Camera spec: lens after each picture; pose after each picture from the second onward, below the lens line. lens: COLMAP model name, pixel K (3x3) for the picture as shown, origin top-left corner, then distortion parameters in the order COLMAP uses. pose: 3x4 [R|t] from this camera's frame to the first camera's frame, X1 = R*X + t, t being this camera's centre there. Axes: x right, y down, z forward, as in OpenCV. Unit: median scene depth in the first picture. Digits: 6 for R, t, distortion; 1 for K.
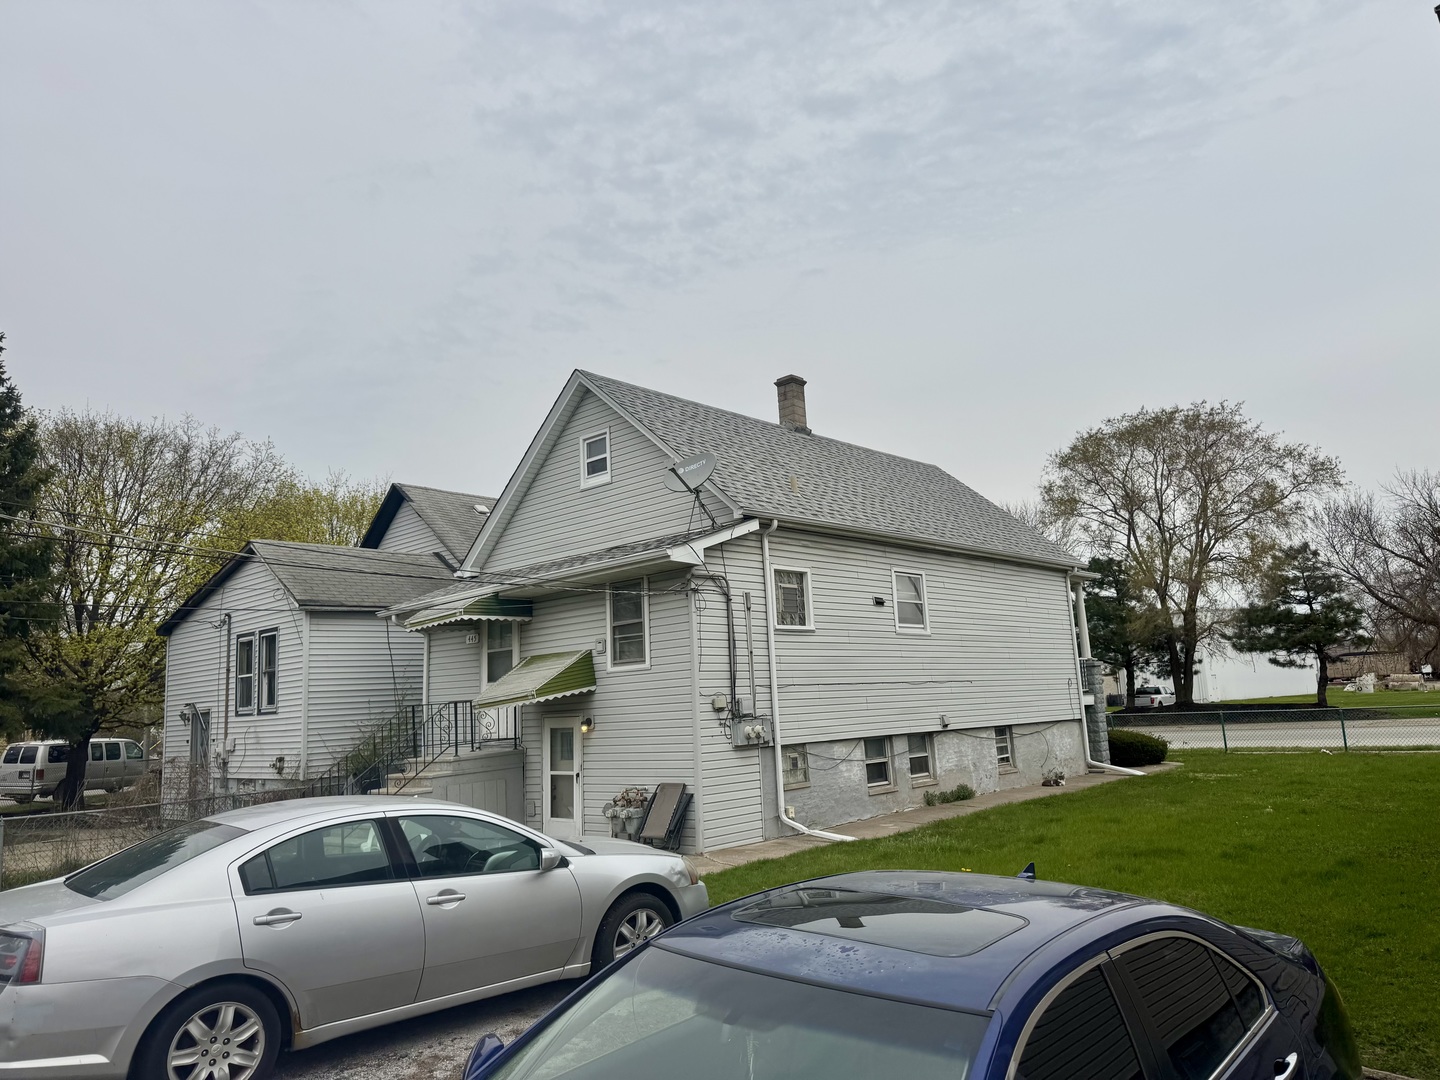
lens RADIAL K [[1056.7, 0, 720.0], [0, 1056.7, 540.0], [0, 0, 1]] dist [0.093060, -0.002506]
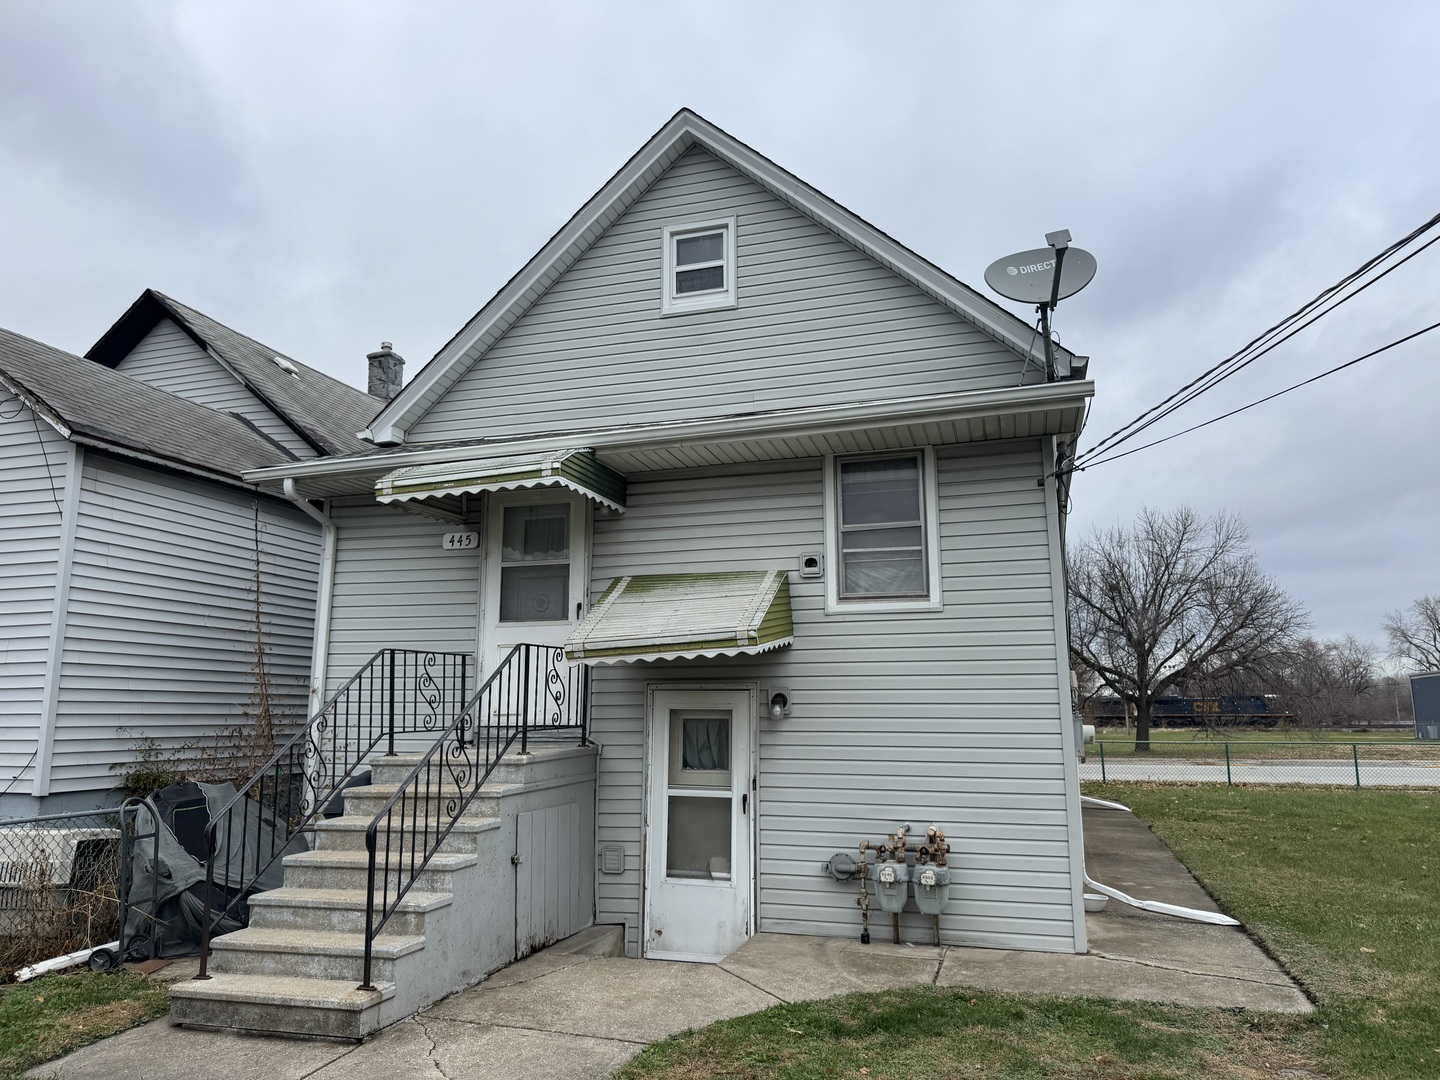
lens RADIAL K [[1056.7, 0, 720.0], [0, 1056.7, 540.0], [0, 0, 1]] dist [0.093060, -0.002506]
pose [[0.909378, 0.120552, 0.398119, -0.353894], [-0.111778, 0.992701, -0.045271, 0.110462], [-0.400671, -0.003332, 0.916216, 0.484825]]
